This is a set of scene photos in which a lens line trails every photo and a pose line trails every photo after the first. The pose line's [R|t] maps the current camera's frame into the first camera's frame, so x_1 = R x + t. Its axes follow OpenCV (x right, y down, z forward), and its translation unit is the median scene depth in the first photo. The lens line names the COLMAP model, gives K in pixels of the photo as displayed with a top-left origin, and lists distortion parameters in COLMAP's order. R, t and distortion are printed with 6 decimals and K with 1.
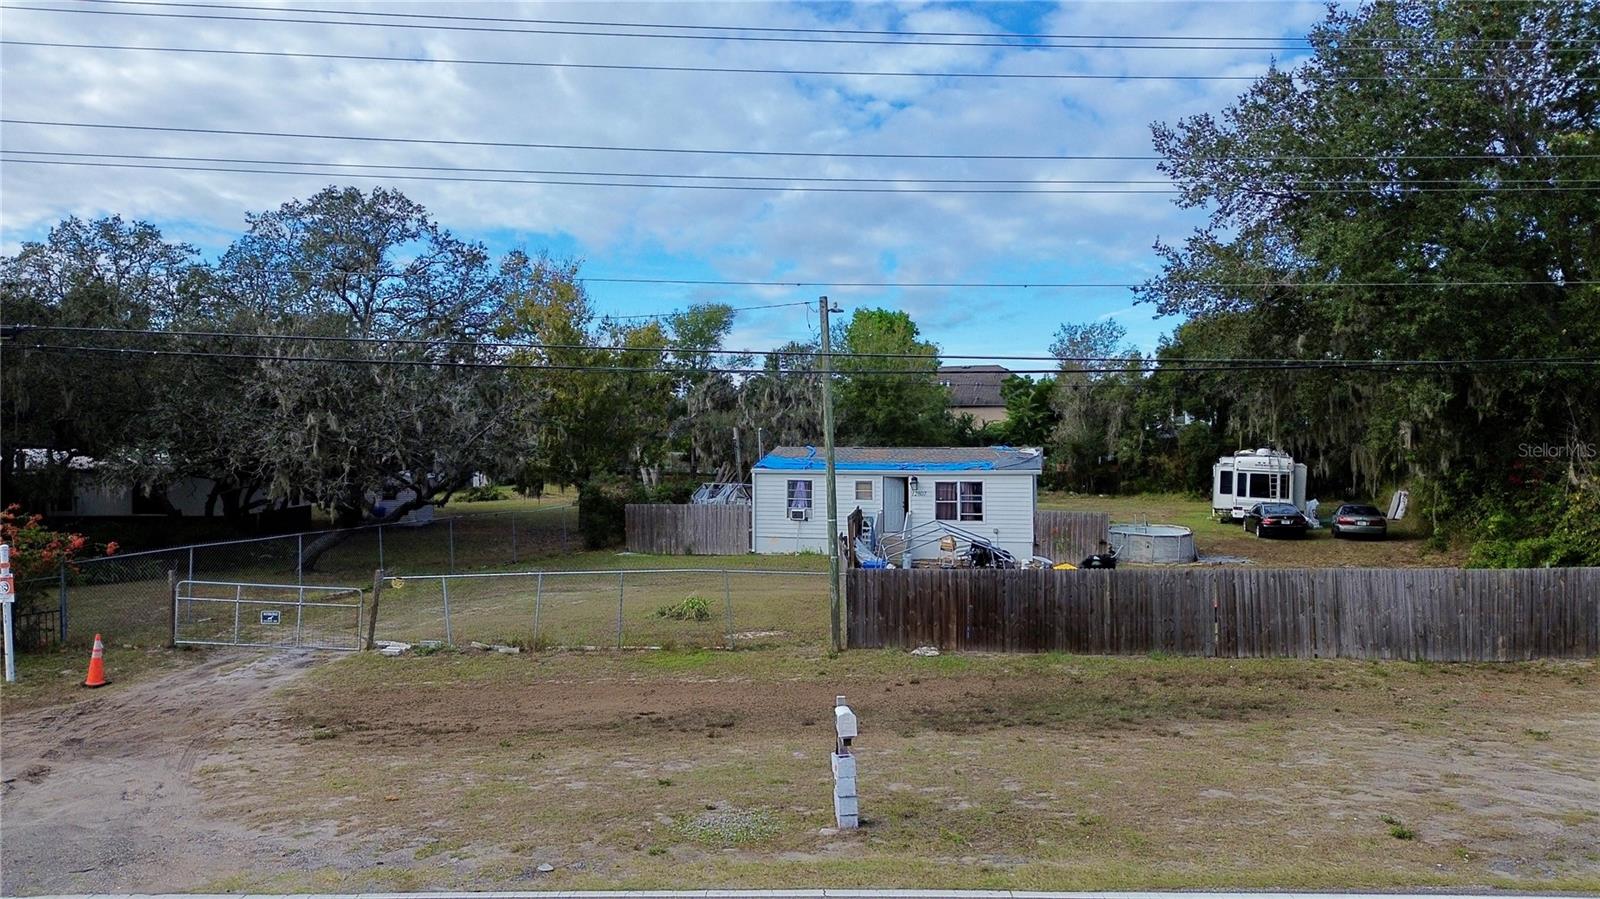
lens RADIAL K [[1134.1, 0, 792.4], [0, 1134.1, 444.7], [0, 0, 1]] dist [0.067864, -0.064532]
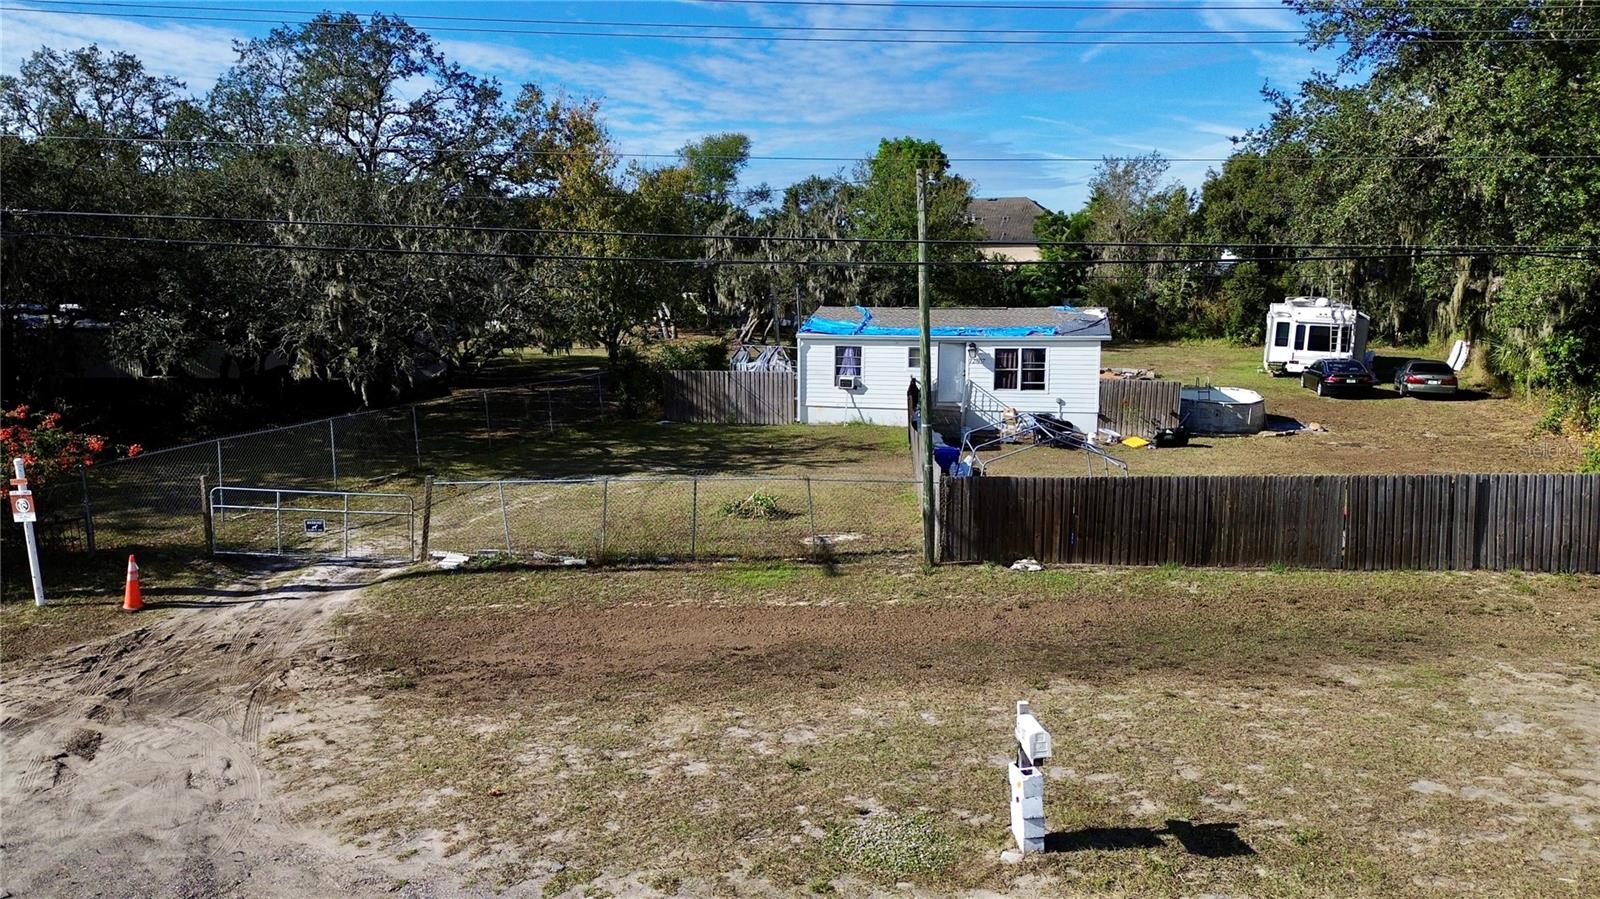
lens RADIAL K [[1134.1, 0, 791.2], [0, 1134.1, 451.4], [0, 0, 1]] dist [0.067864, -0.064532]
pose [[0.999999, -0.000849, -0.000630, -0.052767], [0.000938, 0.987408, 0.158192, -0.039945], [0.000488, -0.158193, 0.987408, 0.074854]]
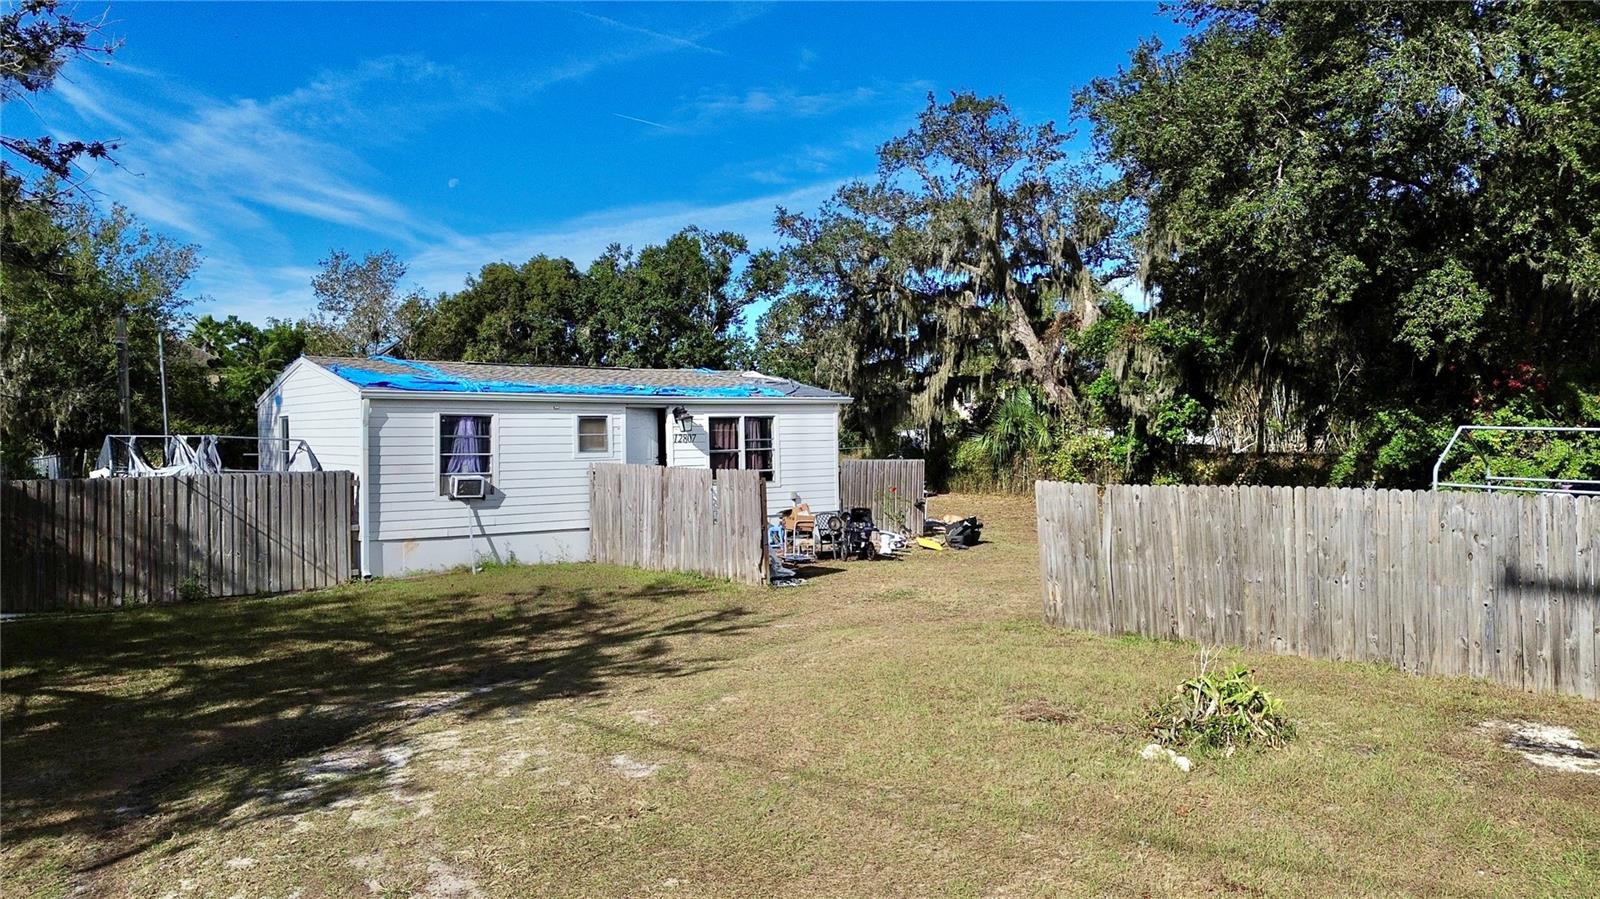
lens RADIAL K [[1134.1, 0, 794.1], [0, 1134.1, 446.8], [0, 0, 1]] dist [0.067864, -0.064532]
pose [[0.647771, -0.011729, 0.761745, -0.351623], [0.015240, 0.999881, 0.002436, 0.059551], [-0.761682, 0.010031, 0.647873, 0.754111]]
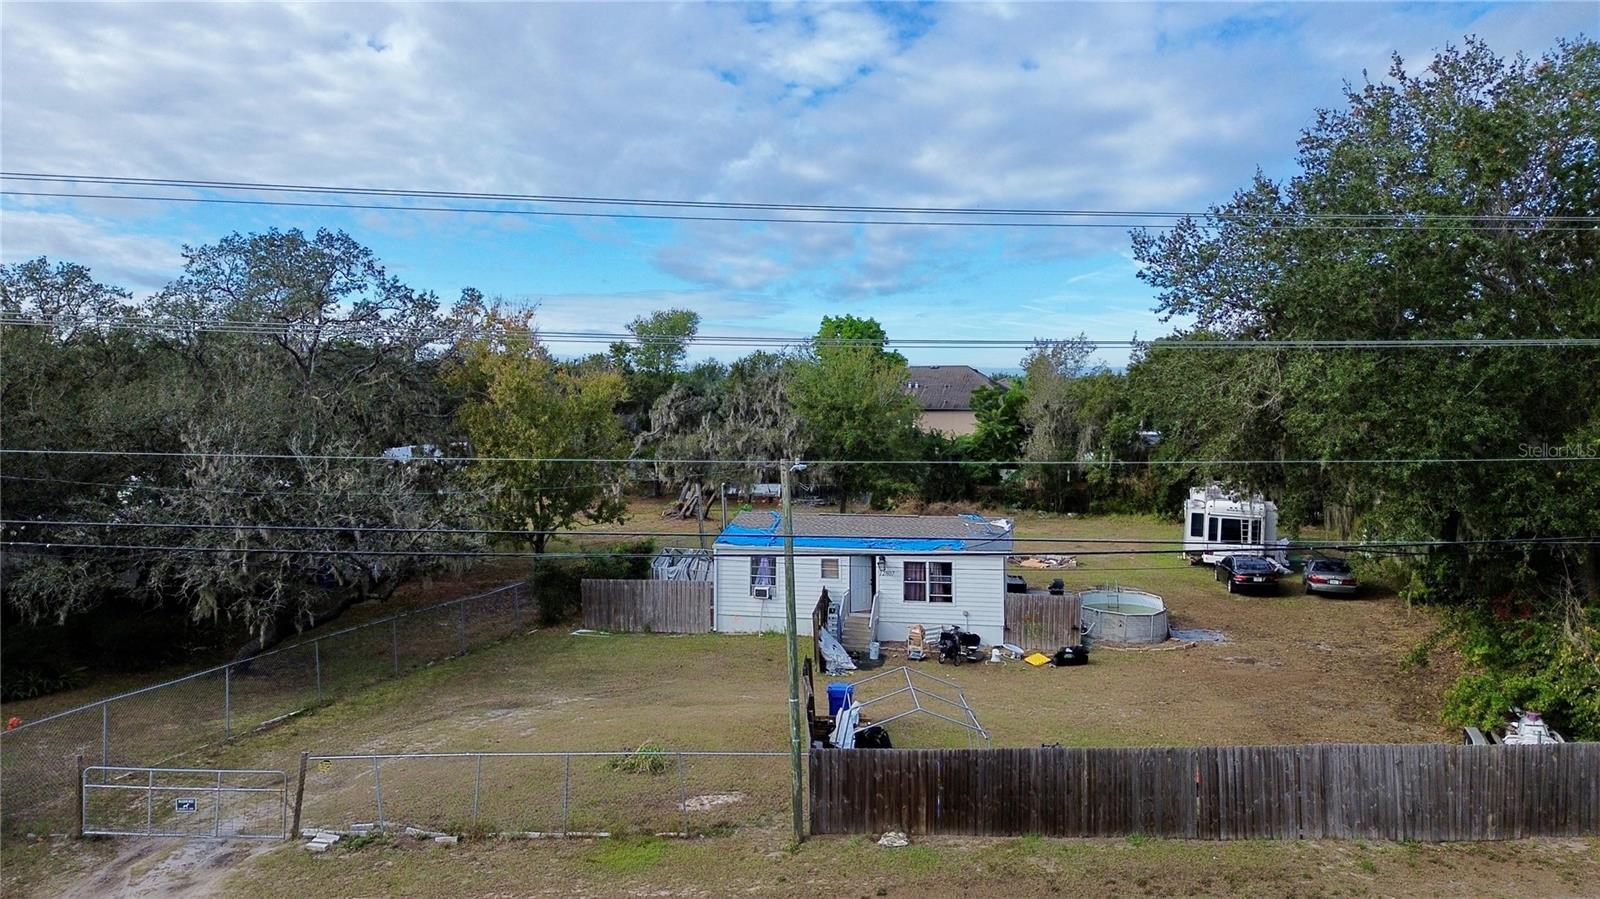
lens RADIAL K [[1134.1, 0, 793.1], [0, 1134.1, 438.2], [0, 0, 1]] dist [0.067864, -0.064532]
pose [[0.999600, 0.001066, 0.028252, 0.005372], [-0.001936, 0.999525, 0.030760, -0.128104], [-0.028206, -0.030802, 0.999127, 0.049983]]
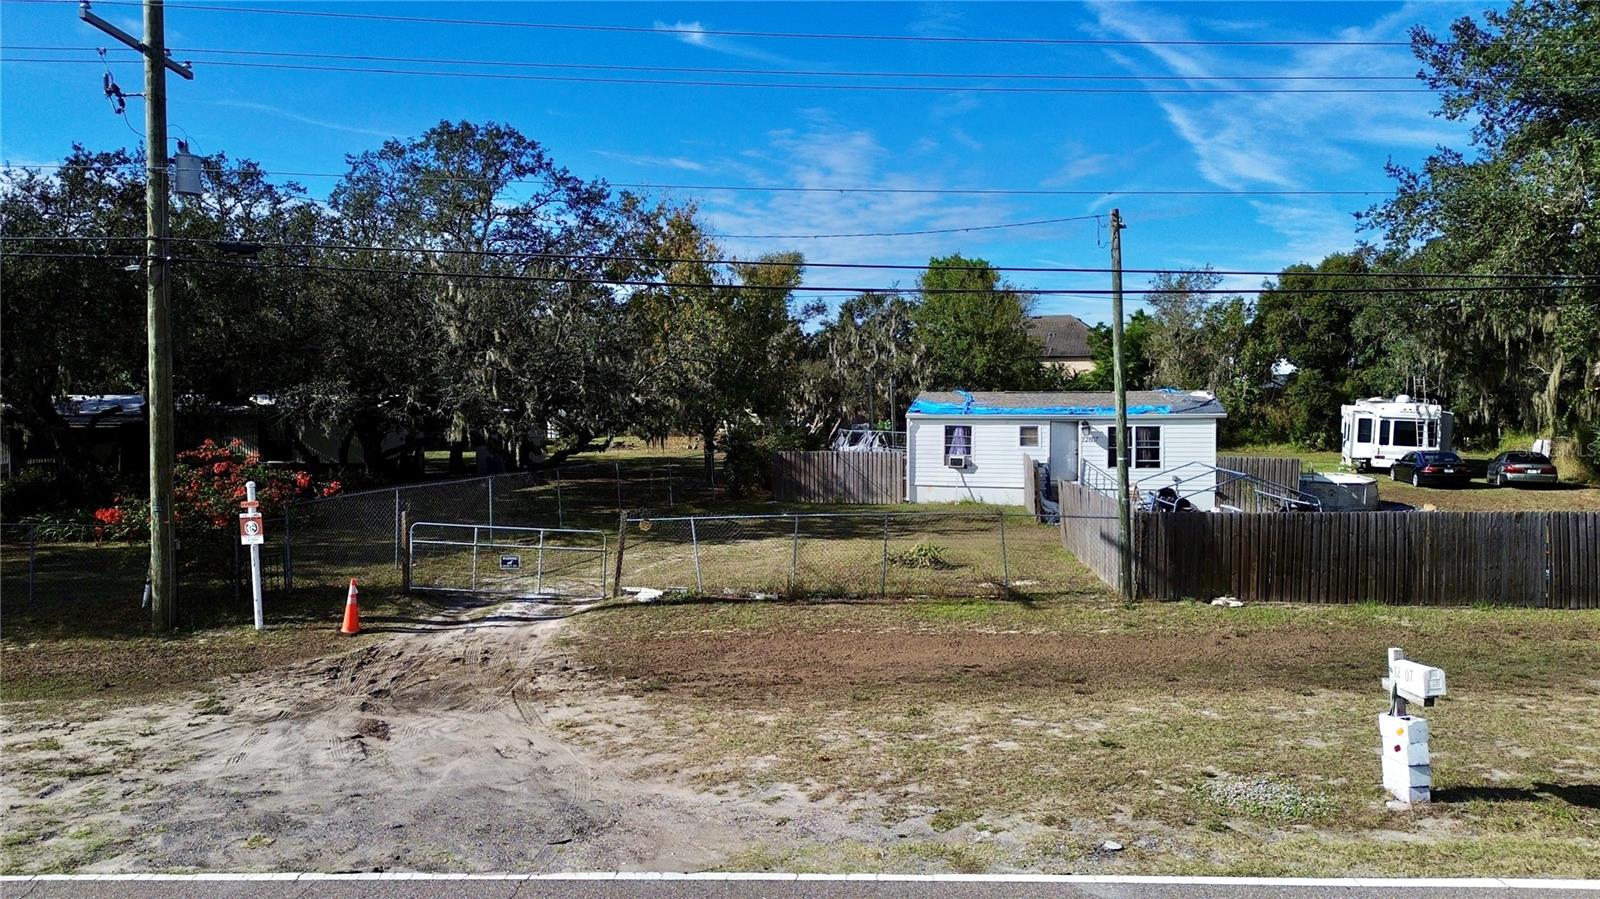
lens RADIAL K [[1134.1, 0, 788.1], [0, 1134.1, 451.2], [0, 0, 1]] dist [0.067864, -0.064532]
pose [[0.999893, -0.000778, -0.014596, -0.158857], [0.001395, 0.999102, 0.042345, 0.015972], [0.014550, -0.042361, 0.998996, 0.060746]]
